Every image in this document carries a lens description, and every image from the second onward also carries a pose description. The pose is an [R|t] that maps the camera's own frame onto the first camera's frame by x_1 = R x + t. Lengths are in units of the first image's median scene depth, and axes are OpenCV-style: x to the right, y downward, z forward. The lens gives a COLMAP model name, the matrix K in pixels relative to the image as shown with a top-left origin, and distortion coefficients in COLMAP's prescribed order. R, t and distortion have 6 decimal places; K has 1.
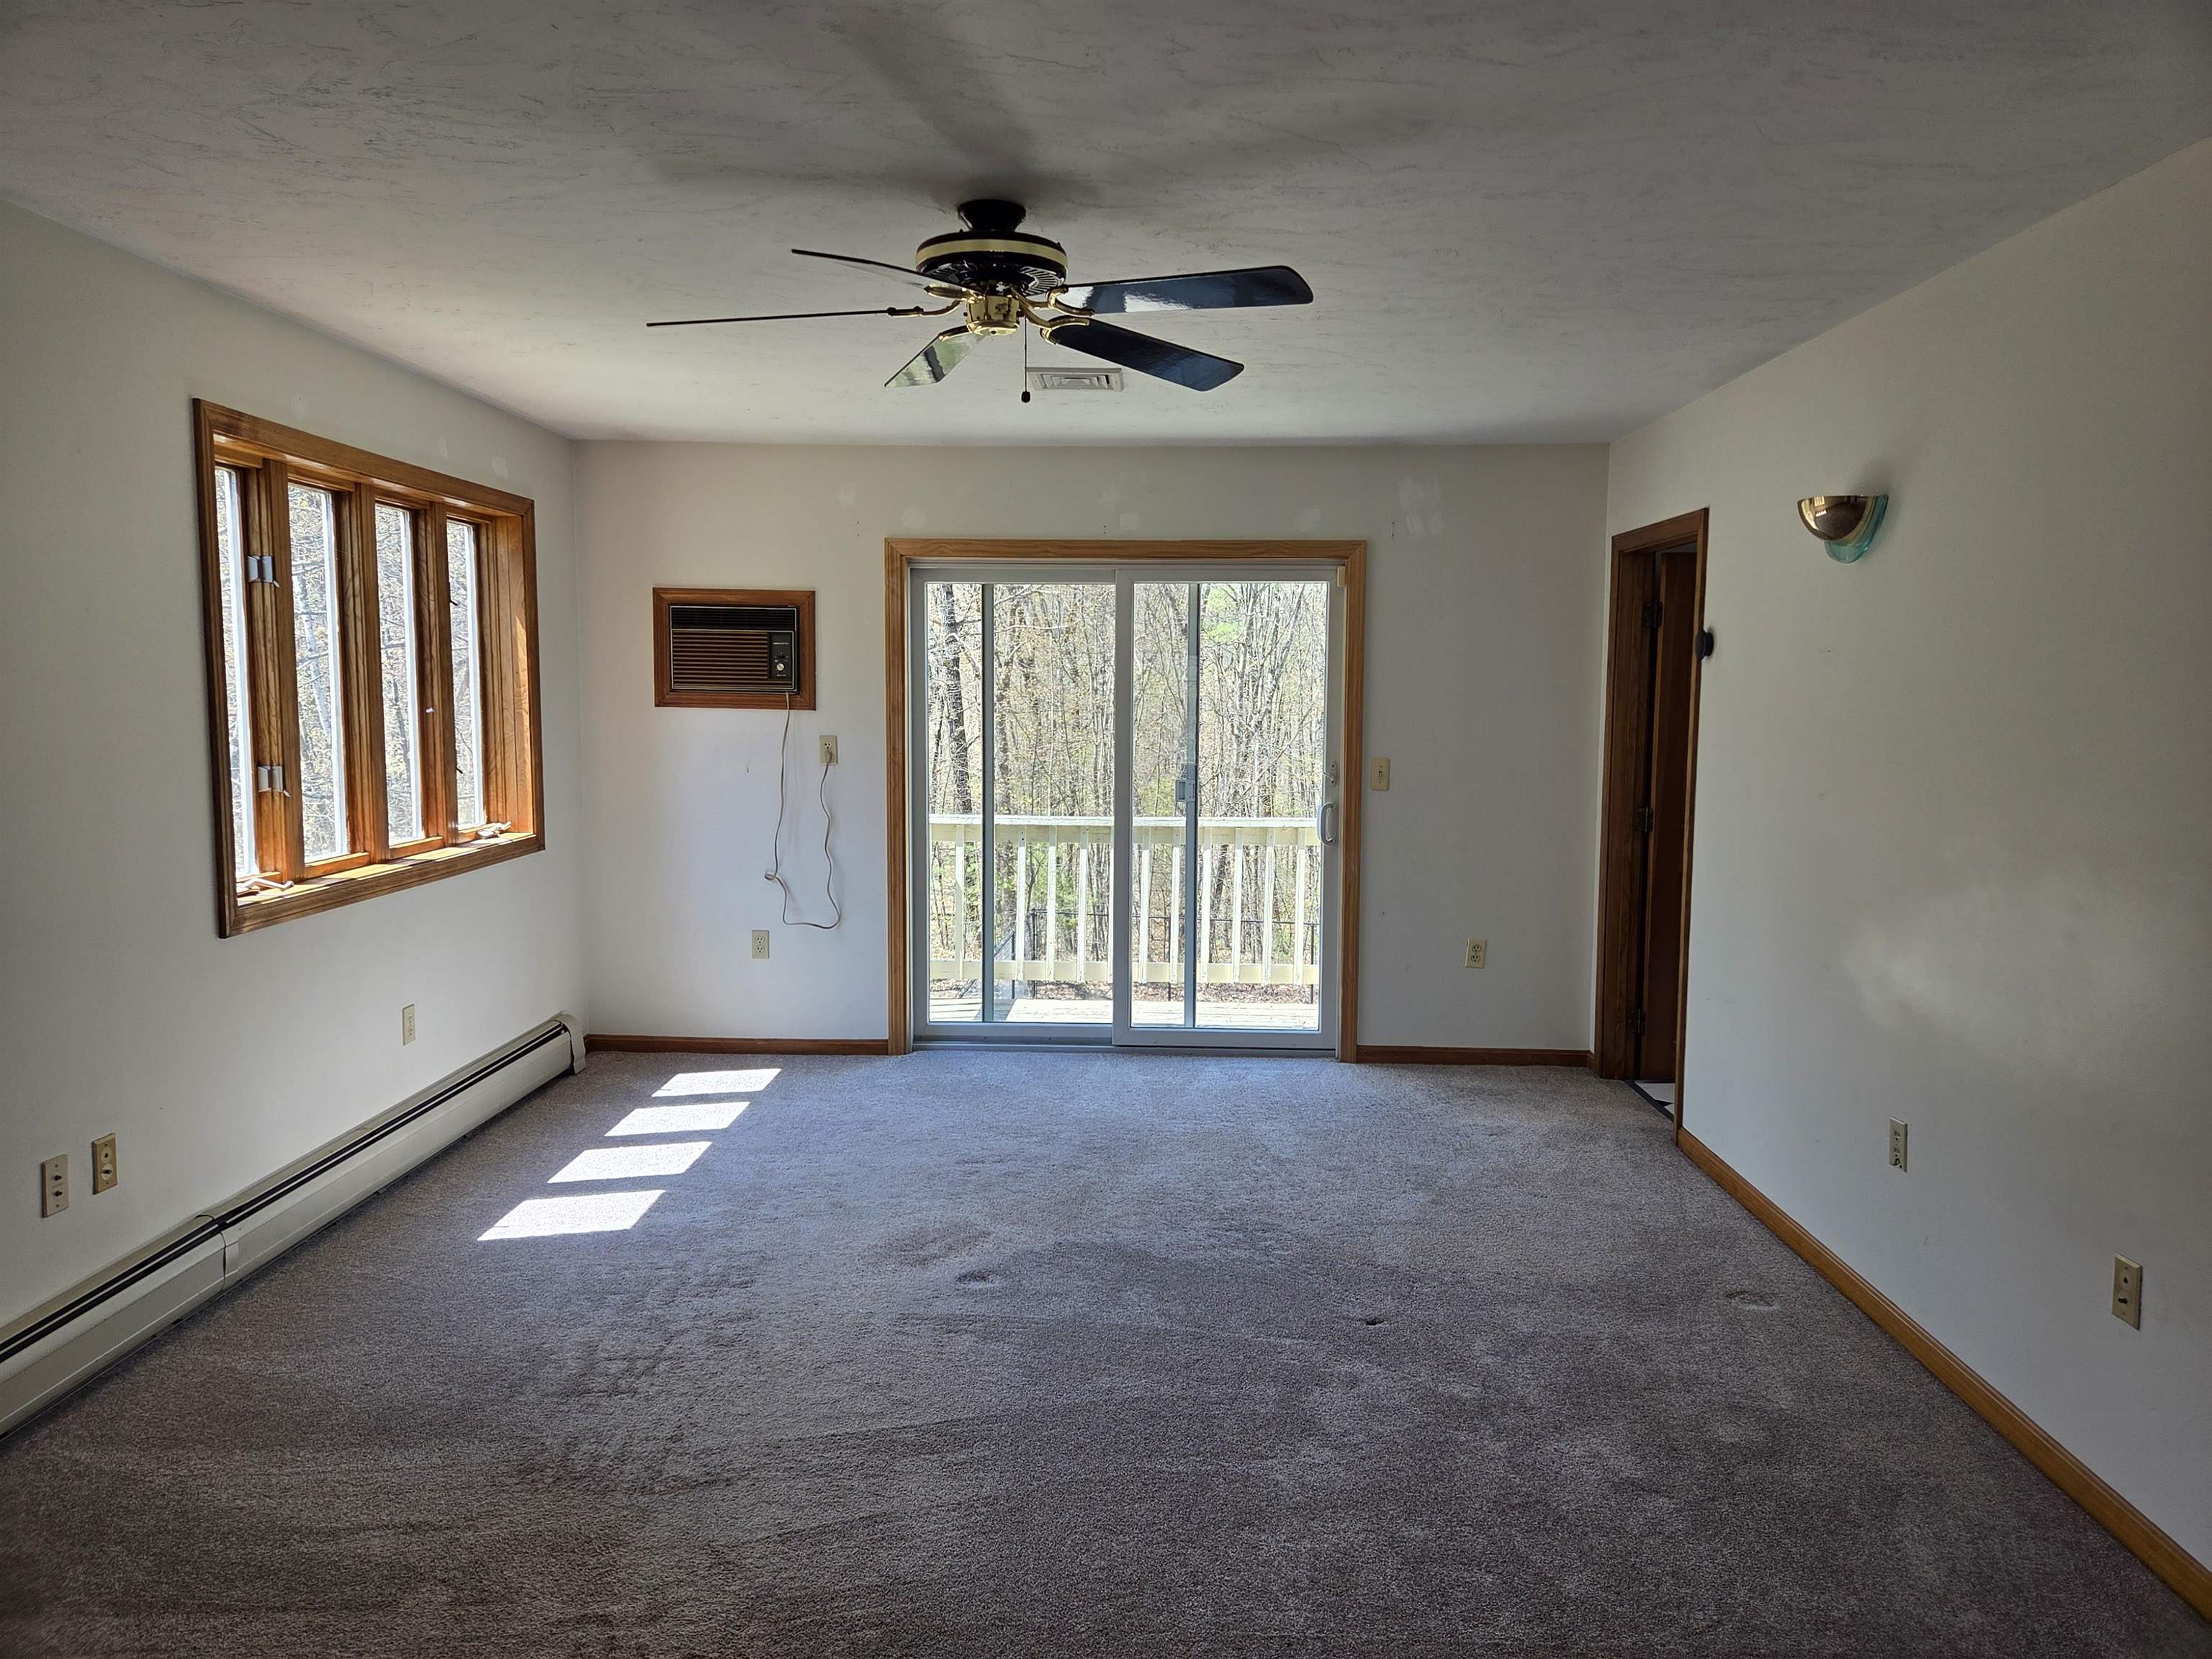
lens RADIAL K [[1484.8, 0, 1114.6], [0, 1484.8, 827.5], [0, 0, 1]] dist [0.054781, -0.024152]
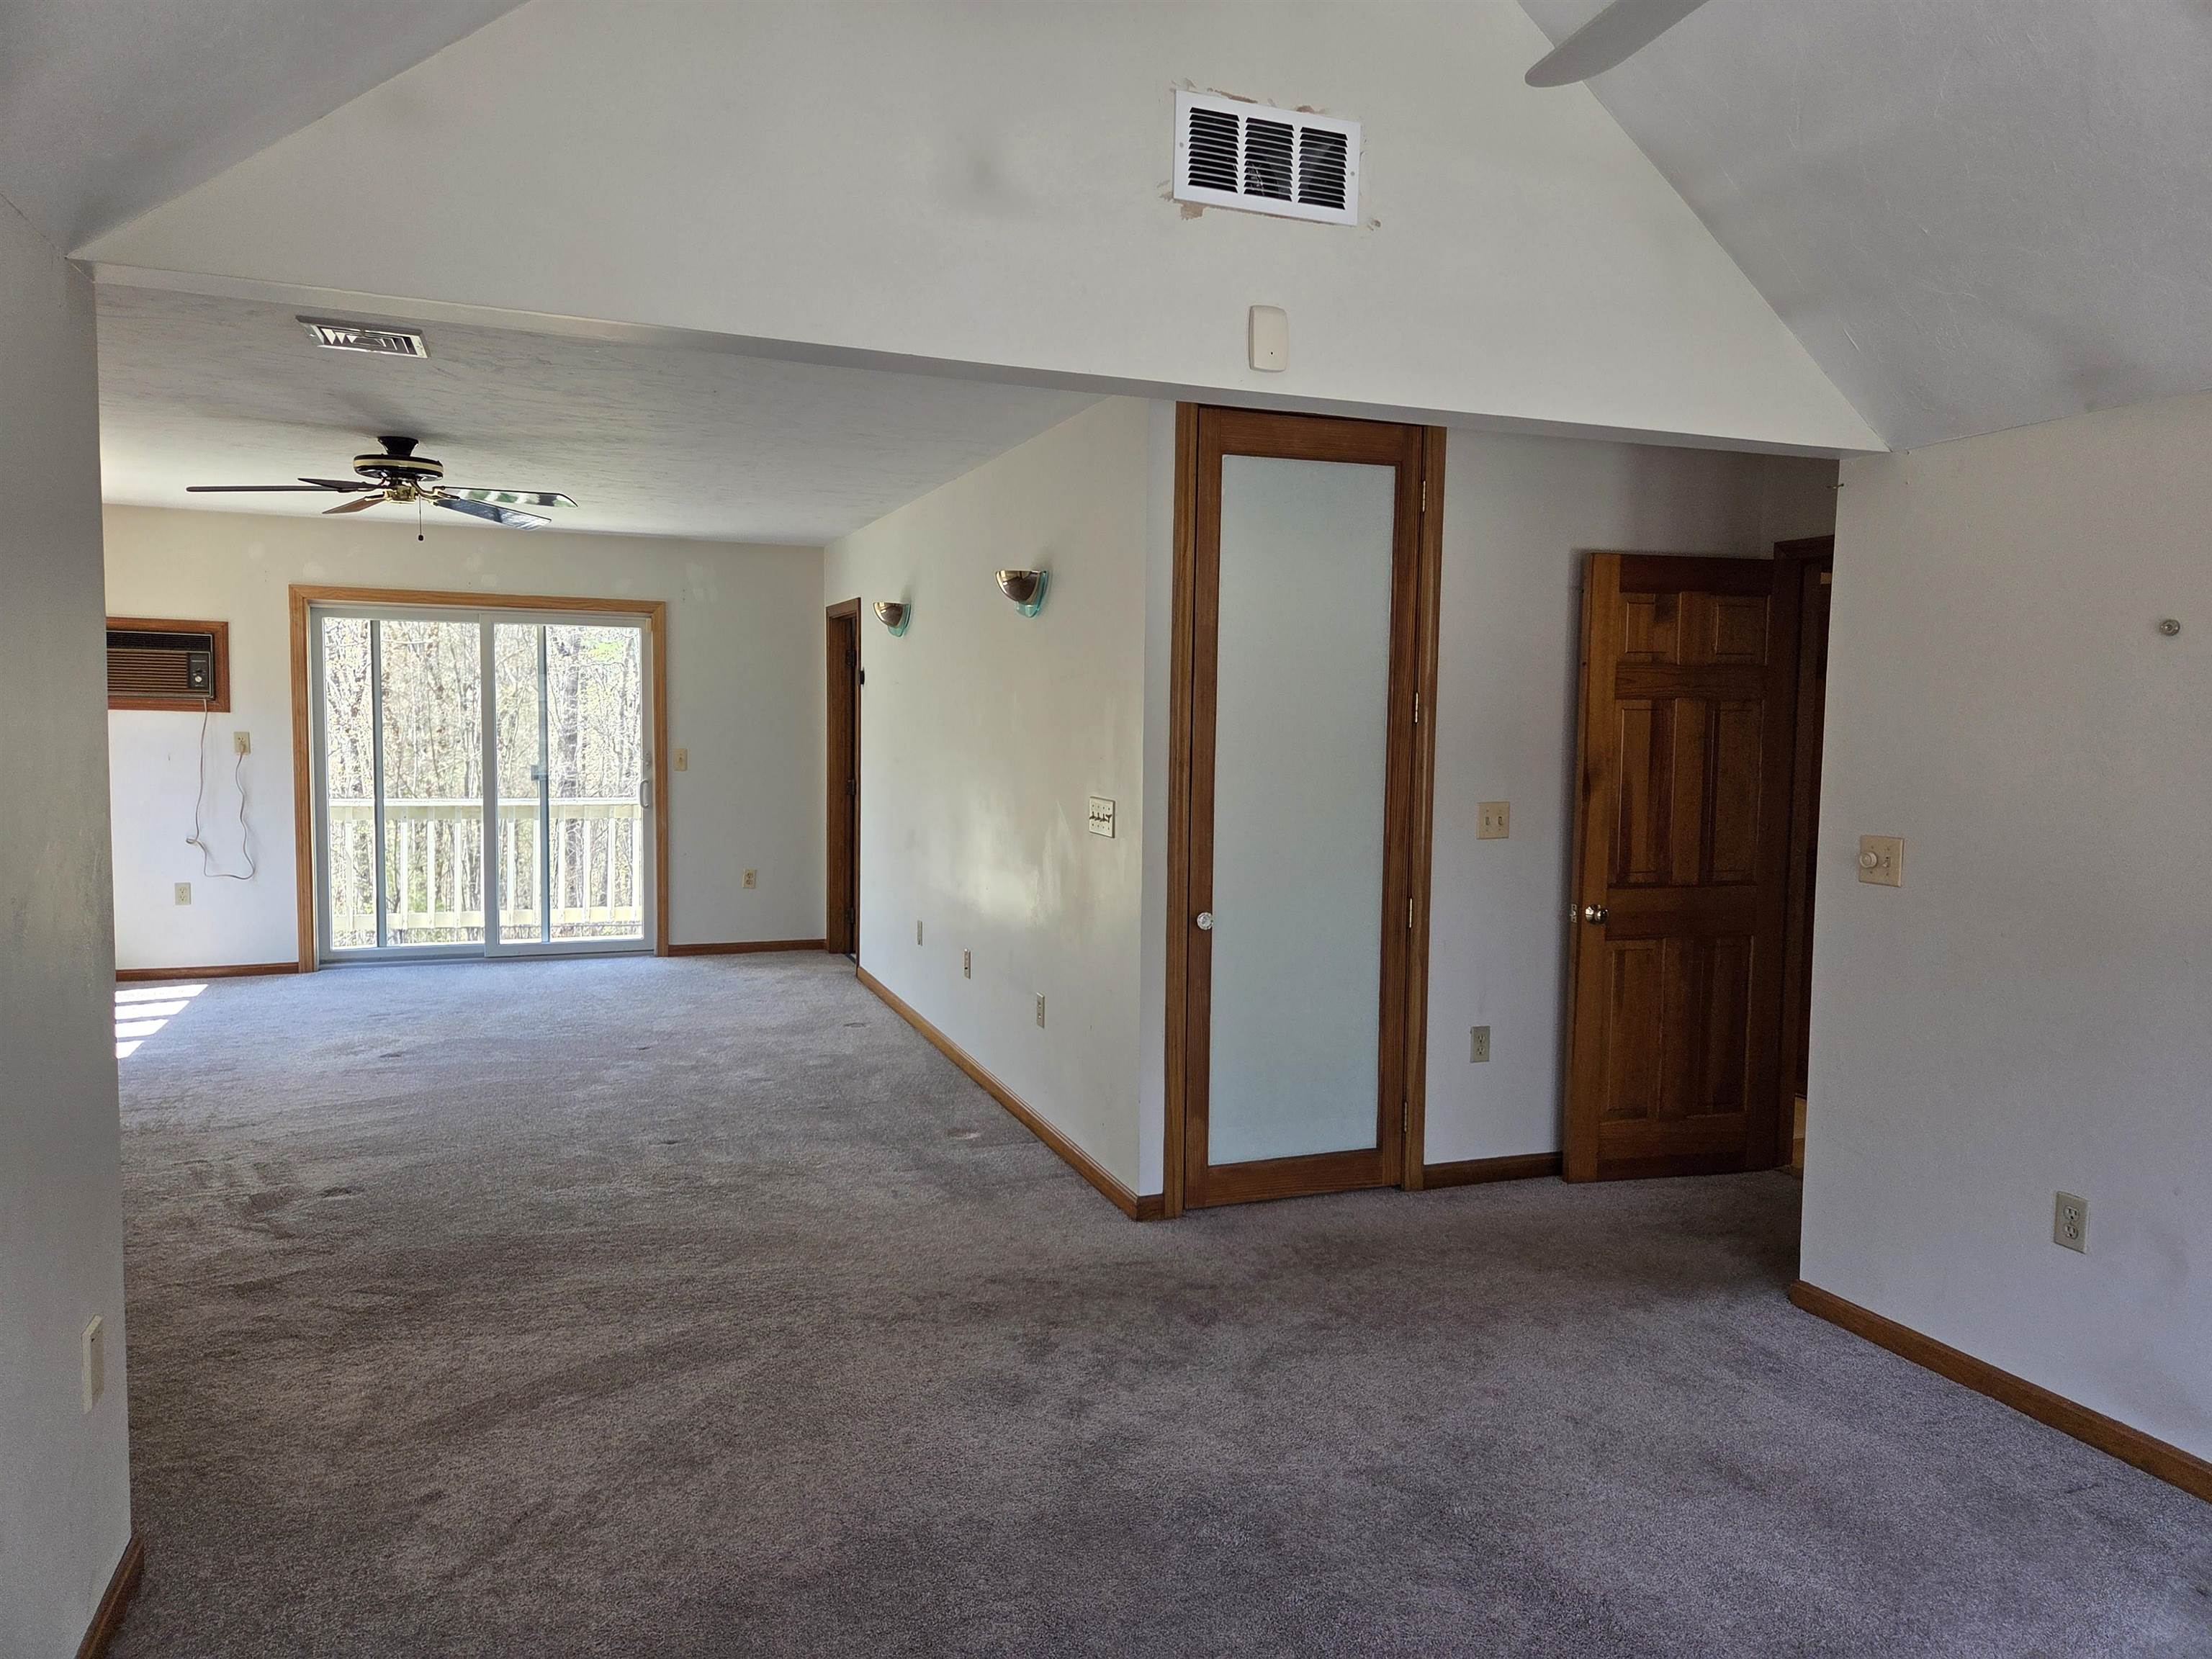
lens RADIAL K [[1484.8, 0, 1106.3], [0, 1484.8, 824.8], [0, 0, 1]] dist [0.054781, -0.024152]
pose [[0.924460, -0.020696, 0.380718, 0.004928], [0.027080, 0.999568, -0.011418, 0.056476], [-0.380317, 0.020865, 0.924621, -0.522657]]
